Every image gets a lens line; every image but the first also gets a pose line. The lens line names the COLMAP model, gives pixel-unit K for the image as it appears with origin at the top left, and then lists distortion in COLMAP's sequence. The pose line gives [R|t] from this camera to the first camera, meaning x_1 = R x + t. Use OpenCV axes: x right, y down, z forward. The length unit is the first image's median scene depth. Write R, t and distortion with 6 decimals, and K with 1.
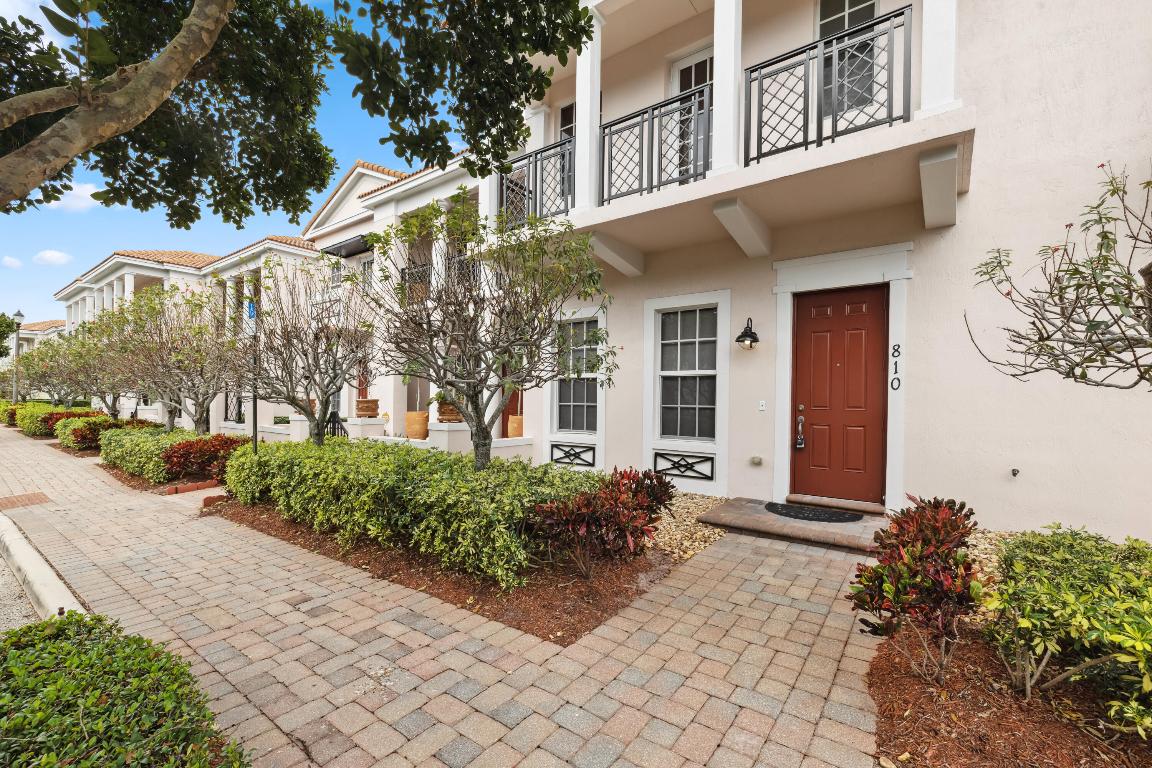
lens RADIAL K [[497.8, 0, 576.2], [0, 497.8, 381.0], [0, 0, 1]] dist [0.007529, 0.000031]
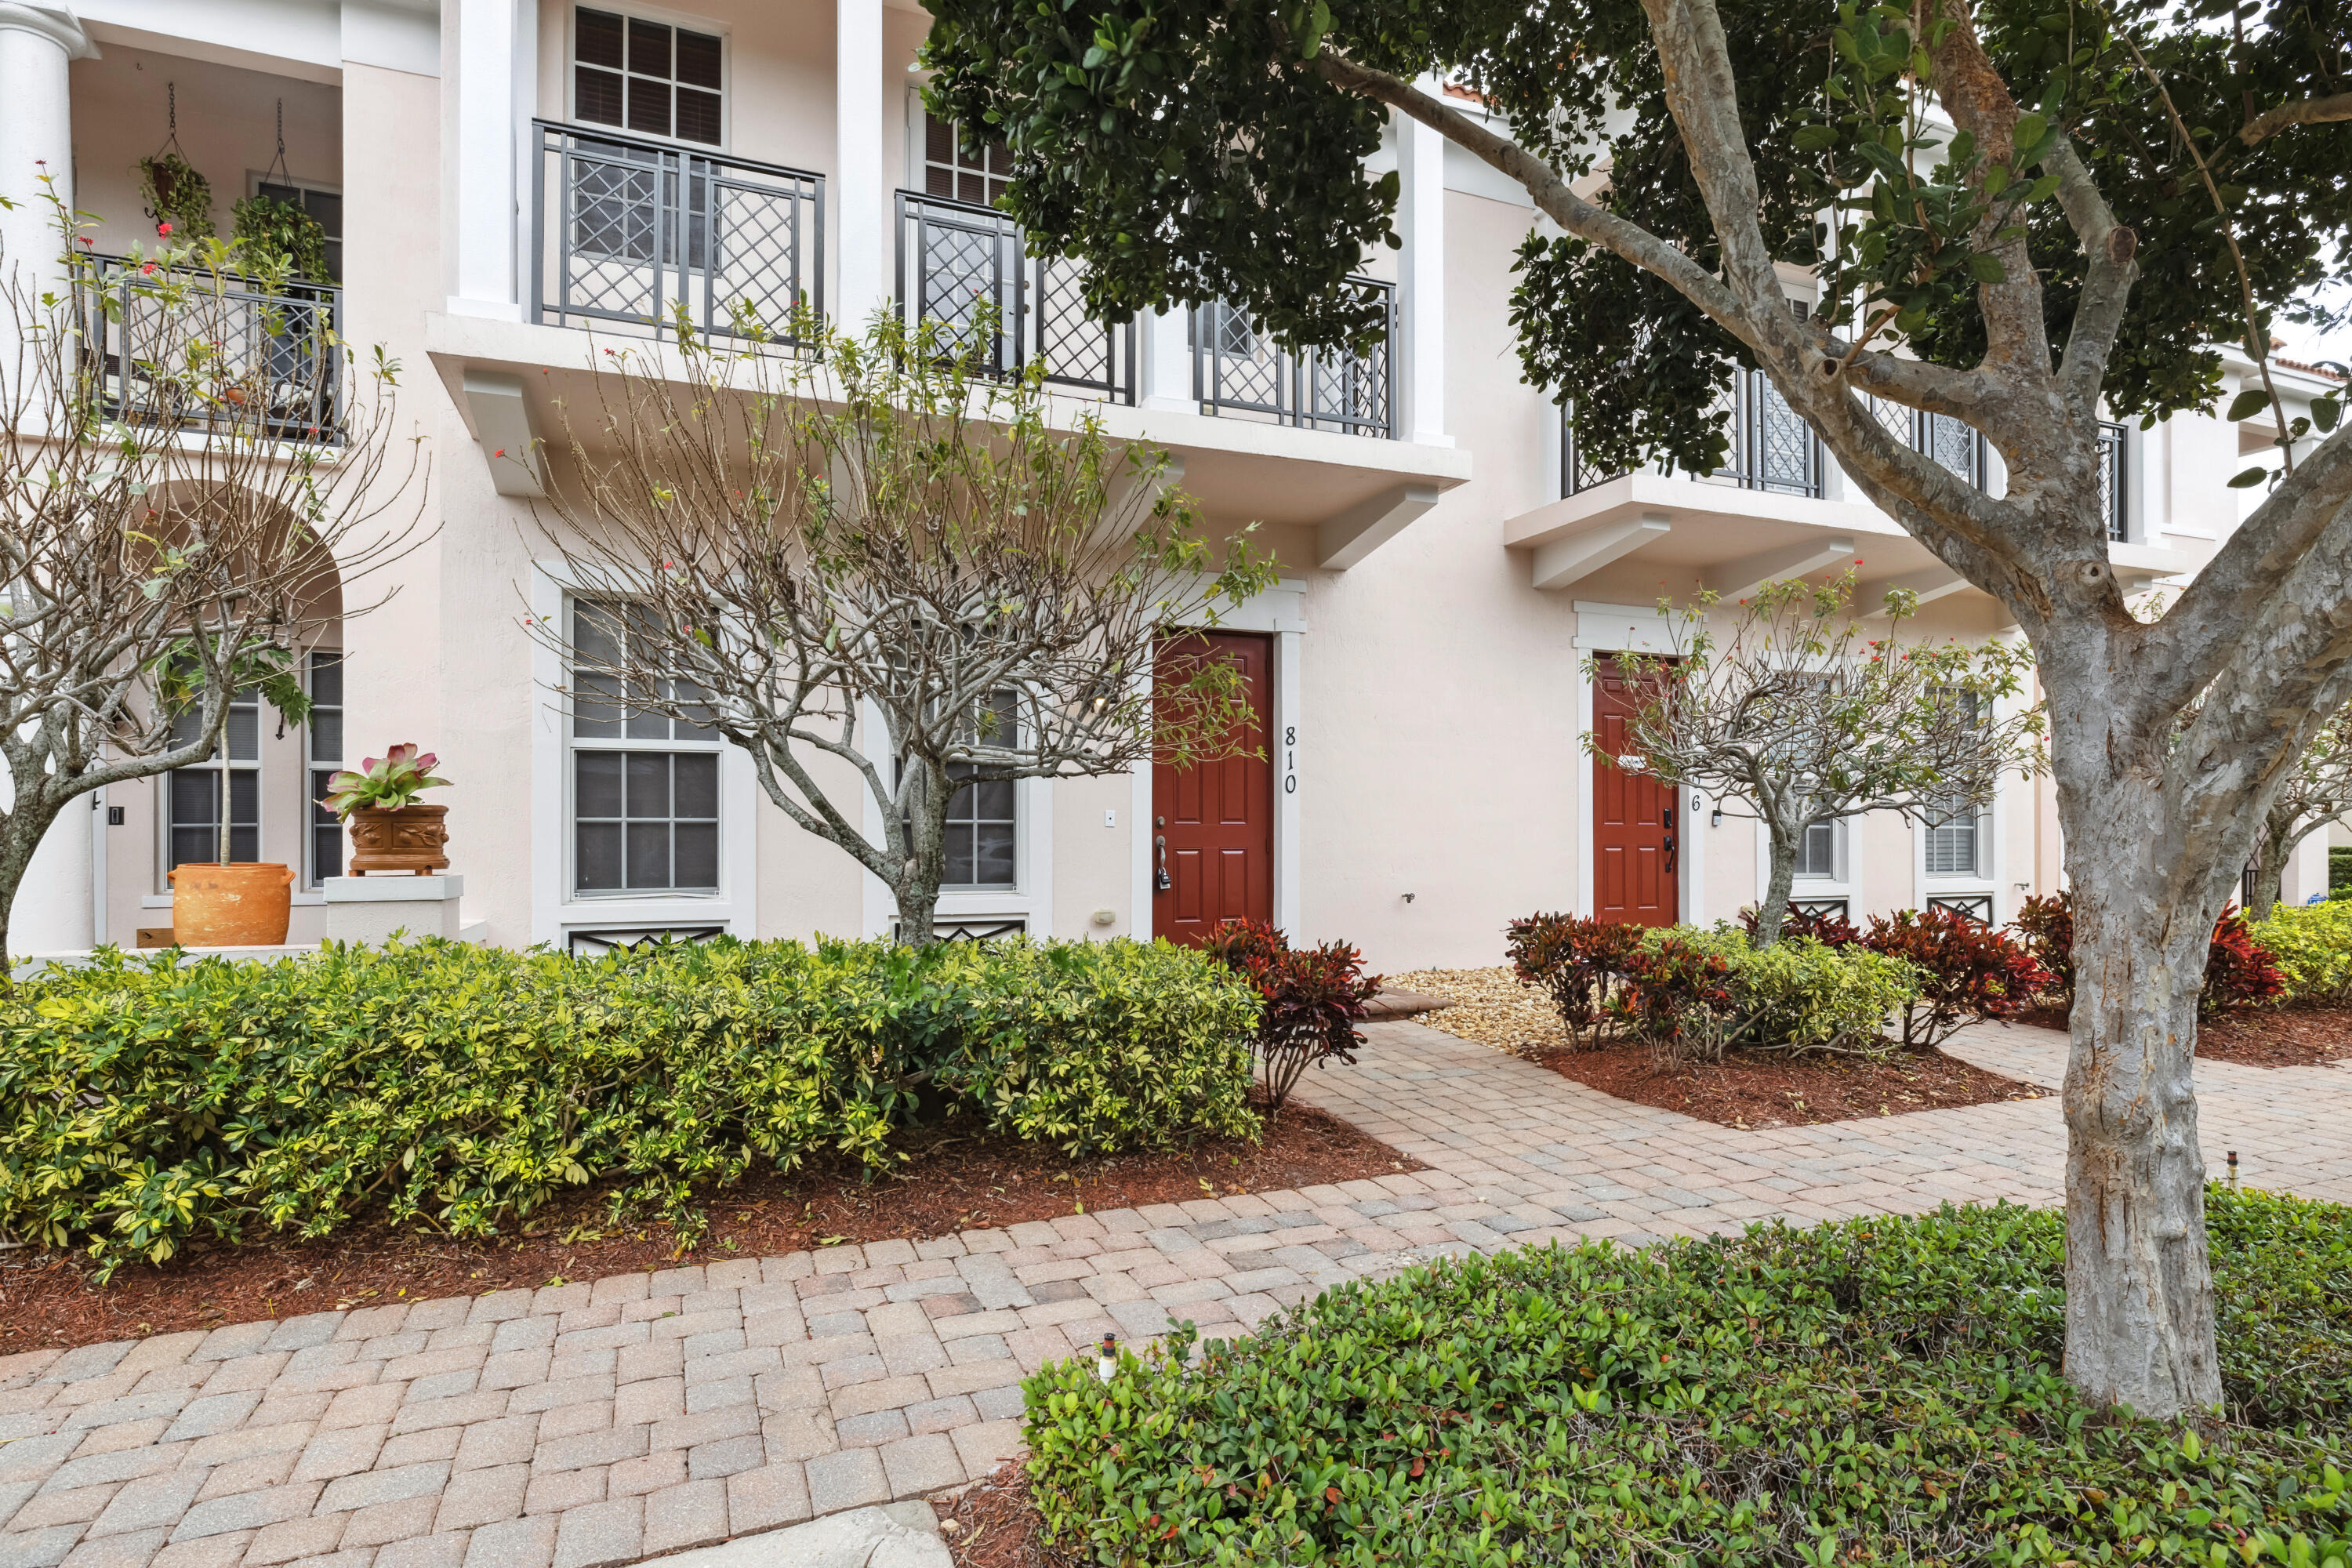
lens RADIAL K [[1256.0, 0, 1176.0], [0, 1256.0, 784.0], [0, 0, 1]] dist [-0.000221, 0.000076]
pose [[0.524711, 0.019441, 0.851058, -0.795075], [-0.029468, 0.999555, -0.004665, 0.014800], [-0.850770, -0.022631, 0.525051, 0.201250]]
